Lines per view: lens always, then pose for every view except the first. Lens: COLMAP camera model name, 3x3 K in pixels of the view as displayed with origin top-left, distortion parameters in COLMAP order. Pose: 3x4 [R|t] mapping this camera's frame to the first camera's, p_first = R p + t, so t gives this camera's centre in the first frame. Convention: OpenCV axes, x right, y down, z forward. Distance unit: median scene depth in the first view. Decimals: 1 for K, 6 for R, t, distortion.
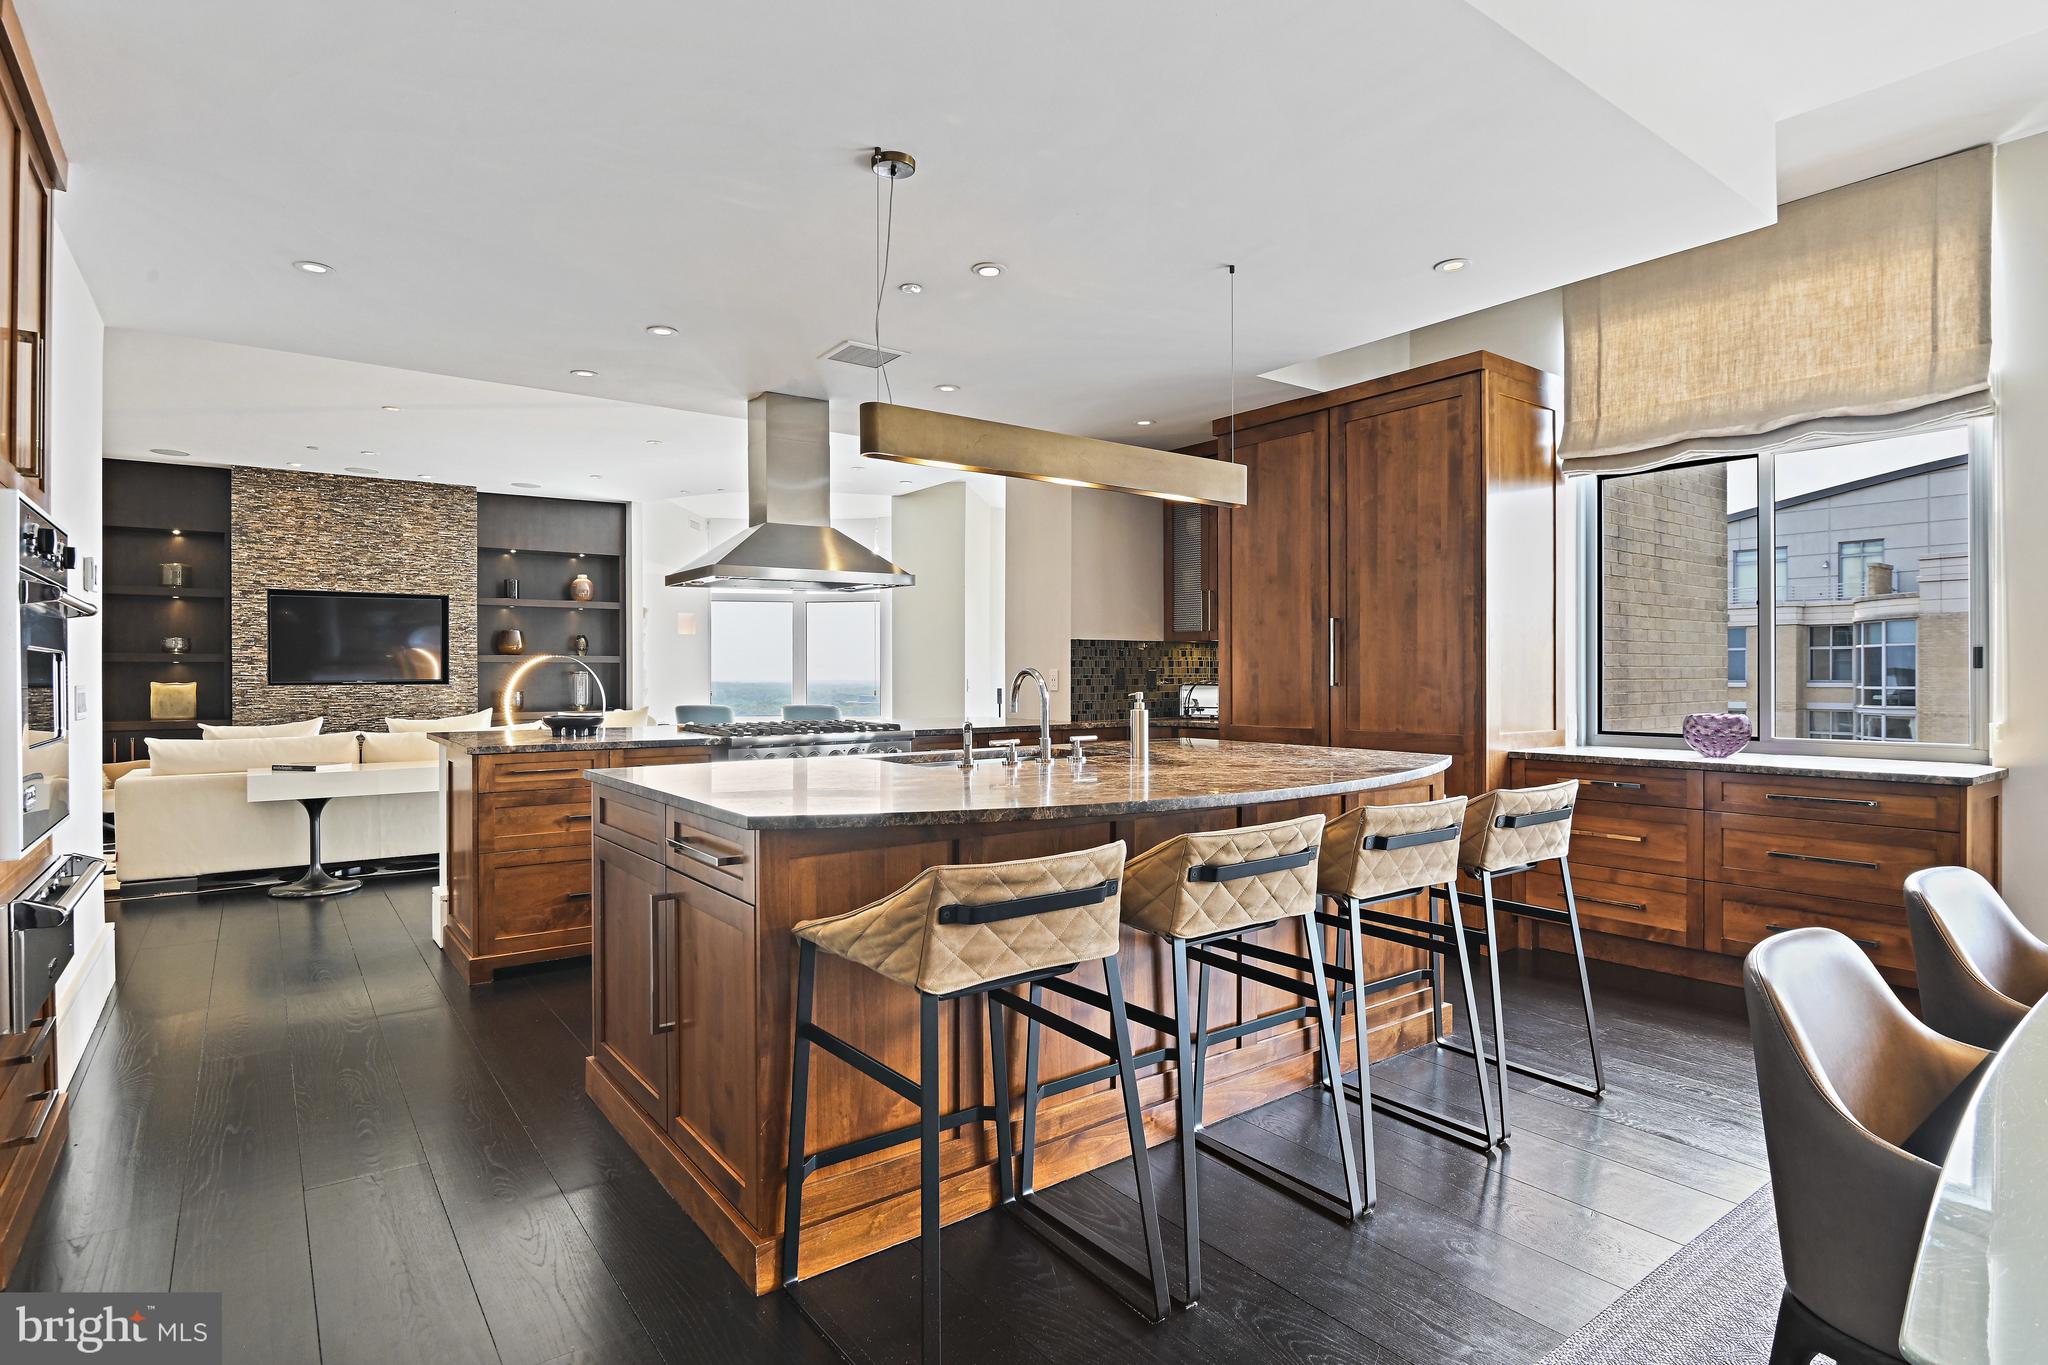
lens RADIAL K [[1057.3, 0, 1015.8], [0, 1057.3, 677.9], [0, 0, 1]] dist [-0.002467, -0.012557]
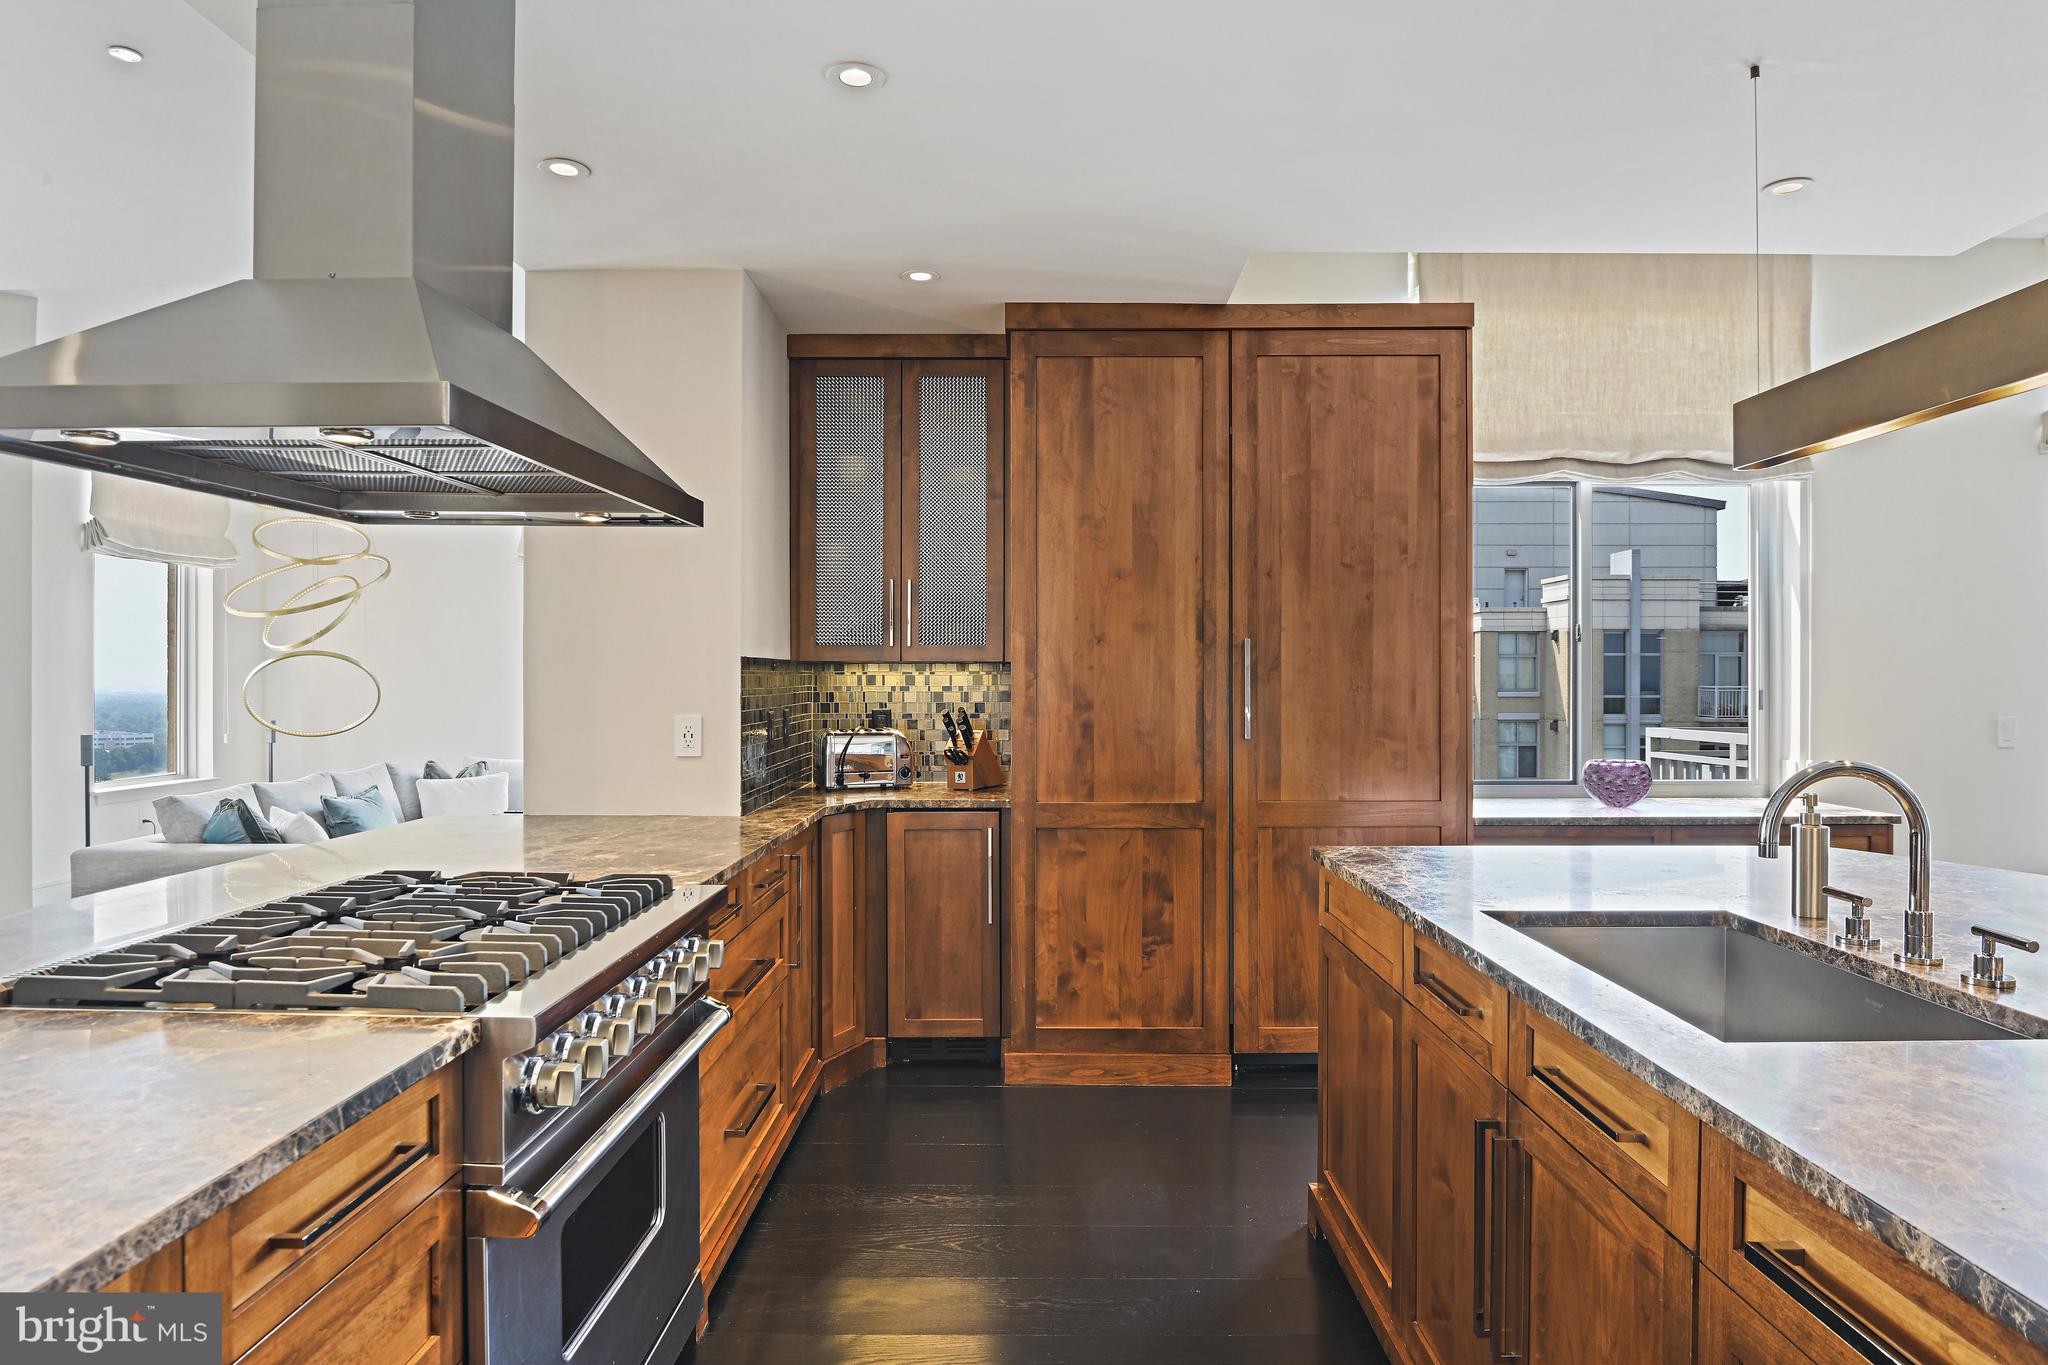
lens RADIAL K [[1213.4, 0, 1024.0], [0, 1213.4, 682.5], [0, 0, 1]] dist [-0.016060, -0.000375]
pose [[0.598227, -0.001347, 0.801326, -0.422427], [0.001273, 0.999999, 0.000731, -0.030194], [-0.801326, 0.000583, 0.598228, 0.664721]]
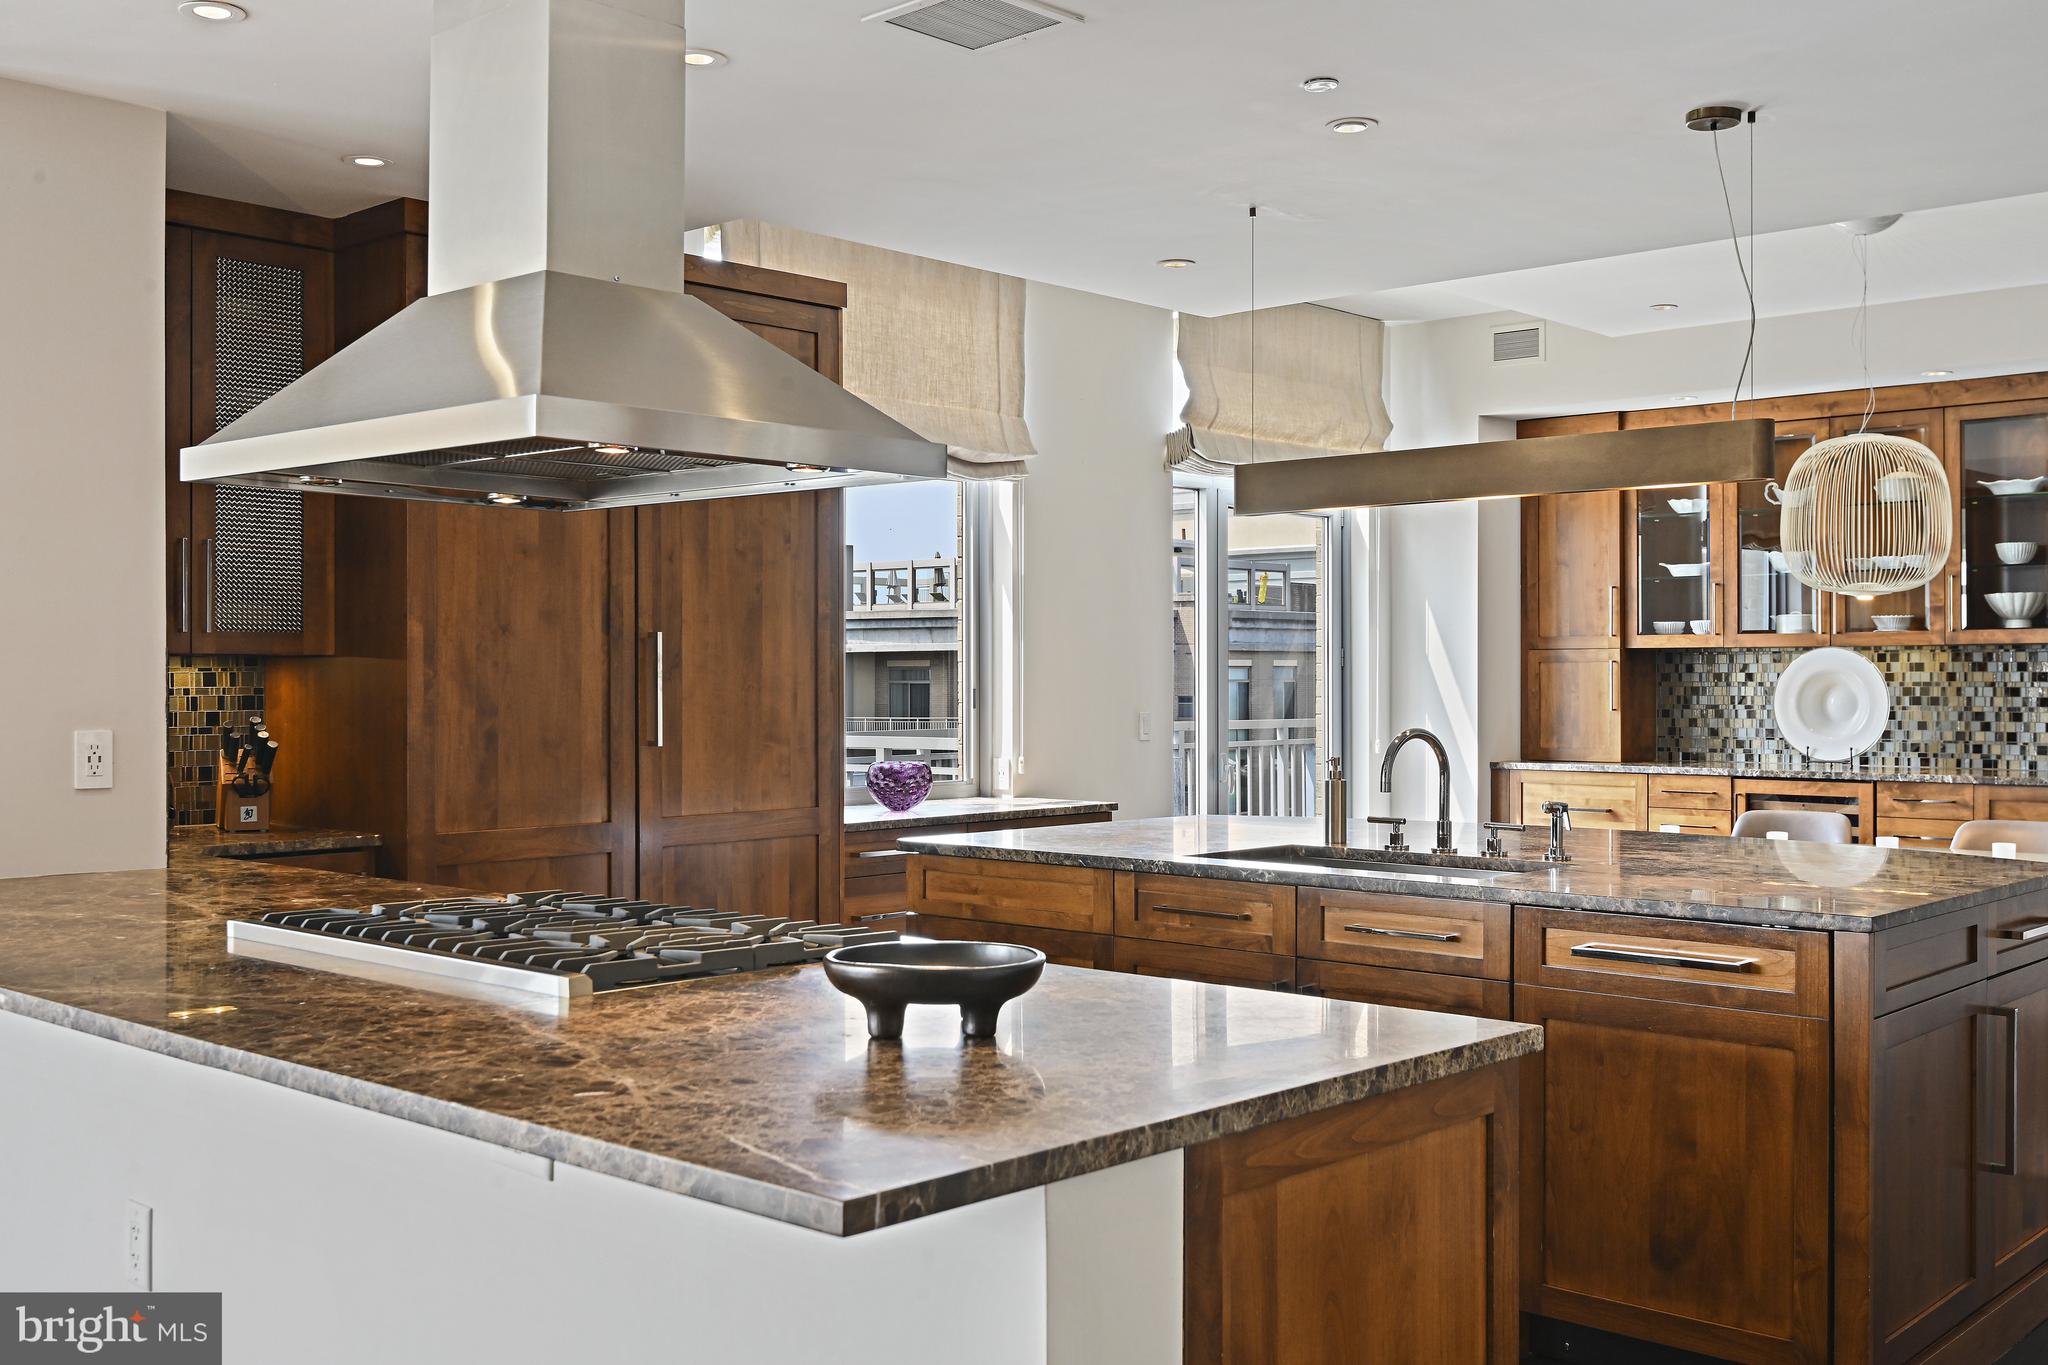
lens RADIAL K [[2038.1, 0, 1024.0], [0, 2038.1, 682.5], [0, 0, 1]] dist [0.013133, -0.013348]
pose [[-0.196521, -0.000566, 0.980500, -0.889041], [0.004330, 0.999990, 0.001445, -0.029816], [-0.980490, 0.004530, -0.196516, 1.050298]]
